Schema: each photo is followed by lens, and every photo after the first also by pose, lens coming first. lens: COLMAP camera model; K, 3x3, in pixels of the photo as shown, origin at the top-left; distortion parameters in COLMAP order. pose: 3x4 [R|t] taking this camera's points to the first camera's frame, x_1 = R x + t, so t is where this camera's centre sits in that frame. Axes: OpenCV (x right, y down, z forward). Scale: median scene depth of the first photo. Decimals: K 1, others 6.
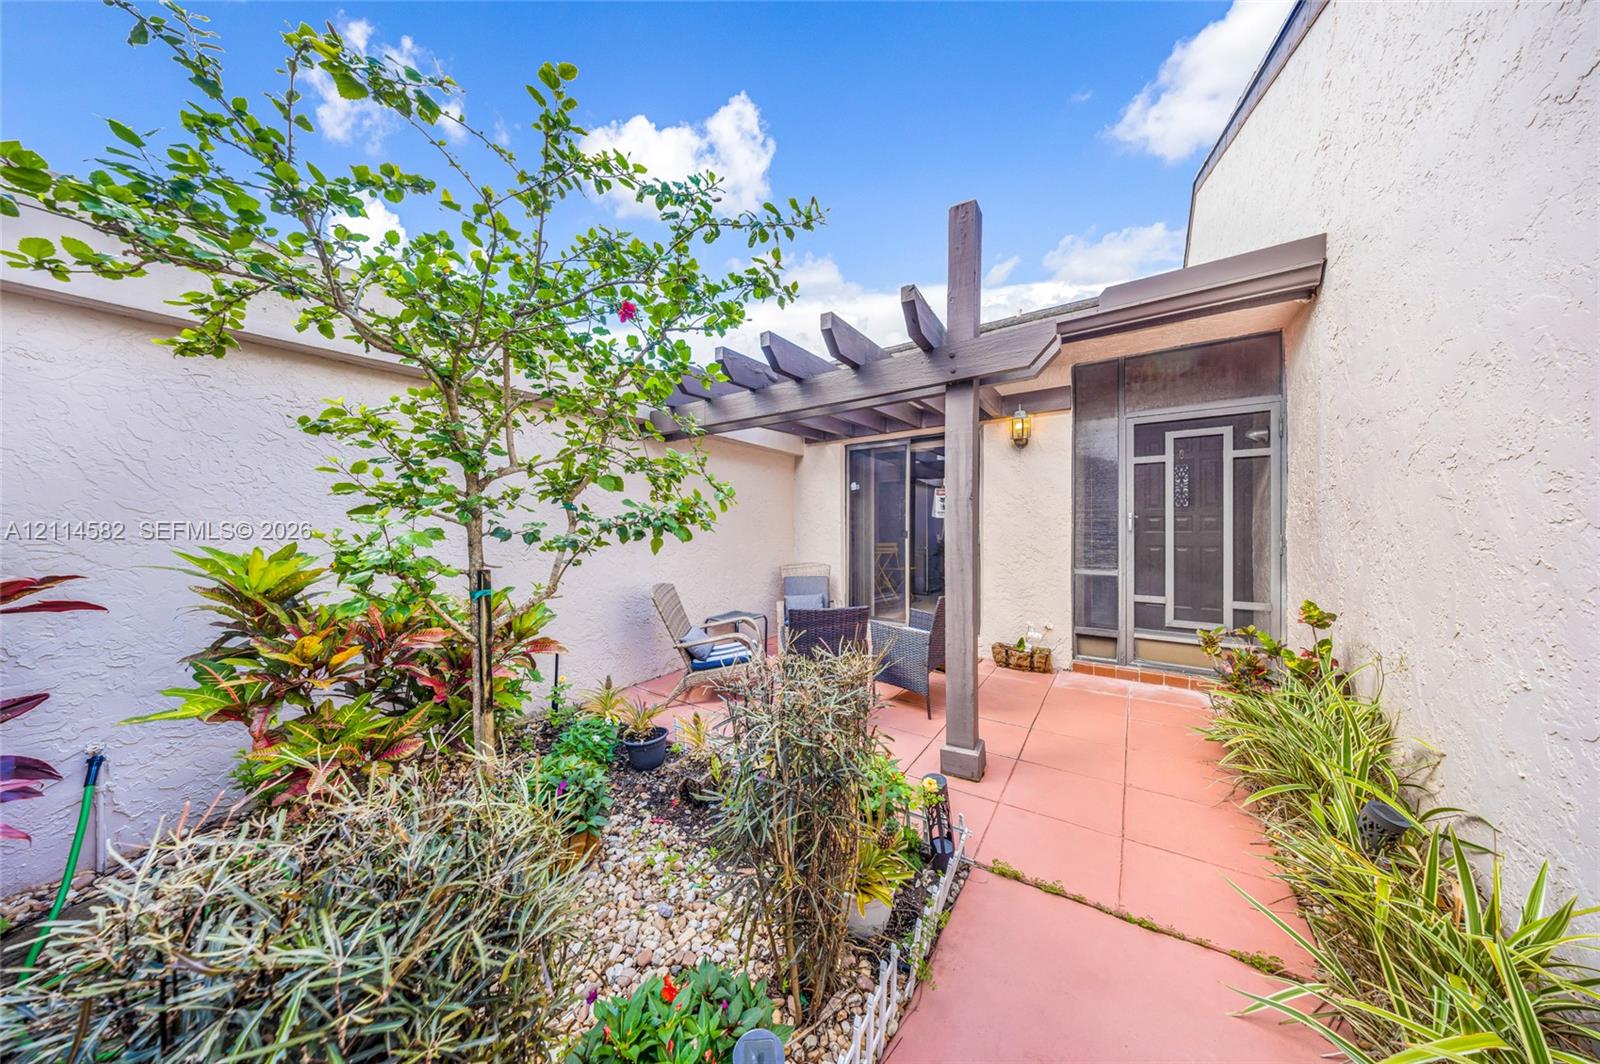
lens RADIAL K [[487.4, 0, 804.1], [0, 487.4, 538.5], [0, 0, 1]] dist [0.001058, 0.000044]
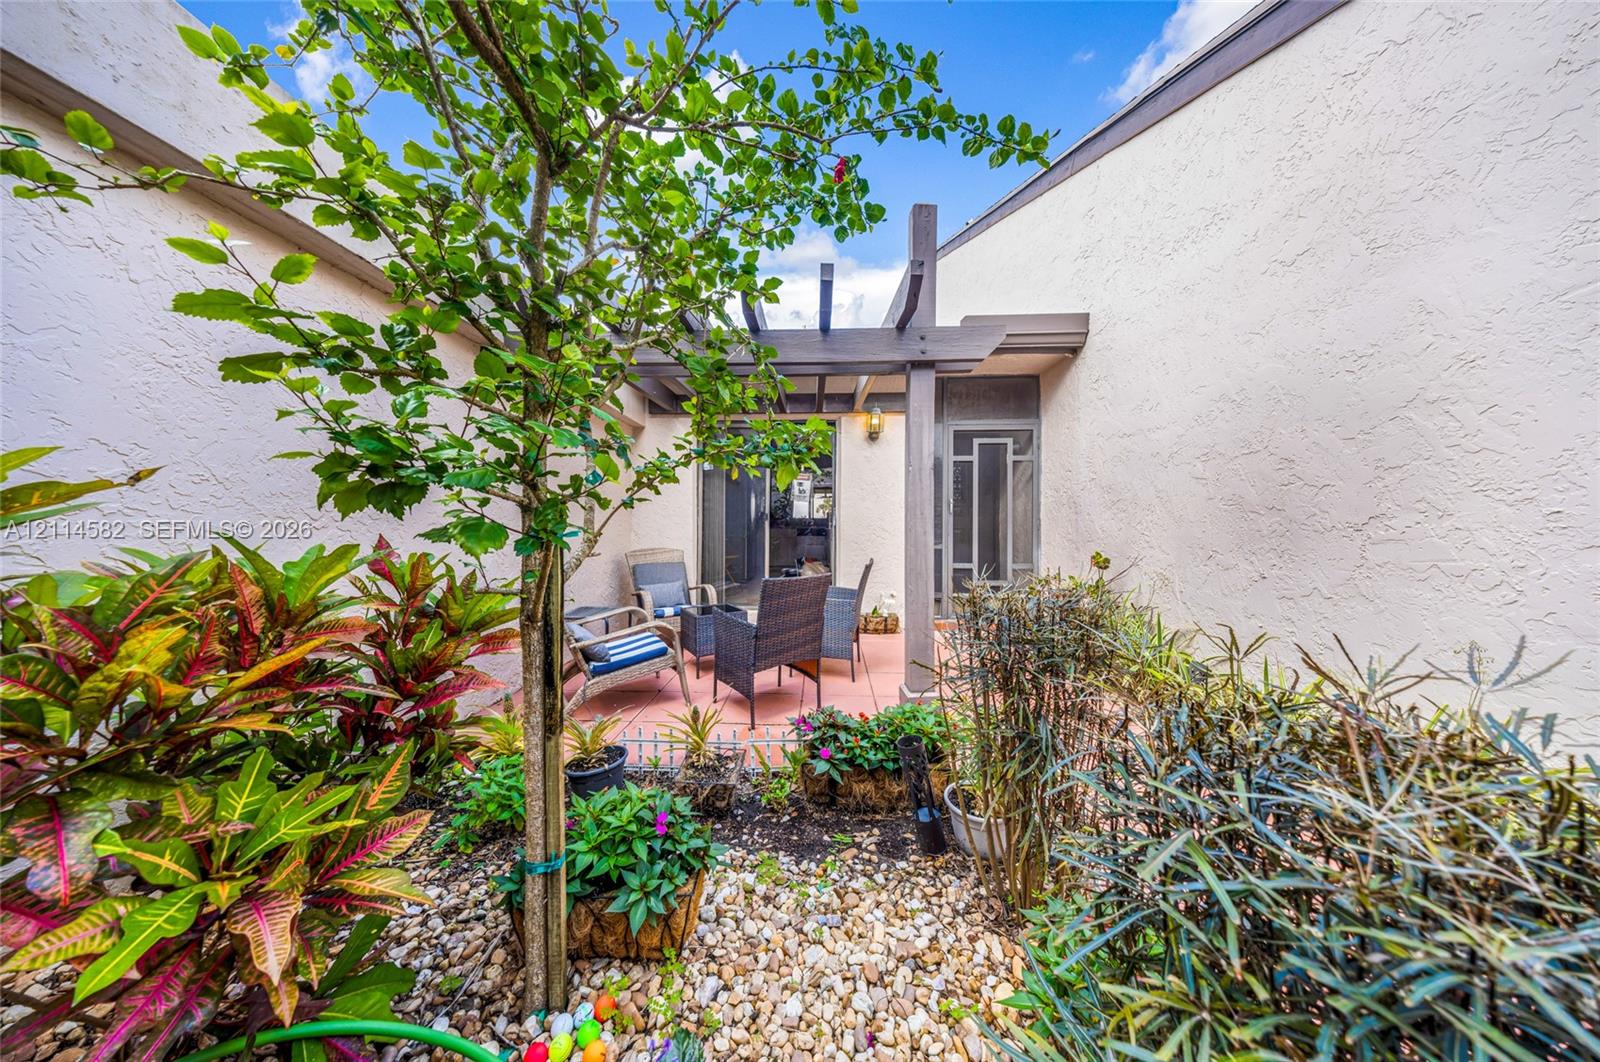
lens RADIAL K [[487.4, 0, 804.1], [0, 487.4, 537.5], [0, 0, 1]] dist [0.001058, 0.000044]
pose [[0.835289, -0.003075, 0.549803, -0.452086], [0.010073, 0.999902, -0.009712, 0.072765], [-0.549719, 0.013650, 0.835238, 0.192397]]
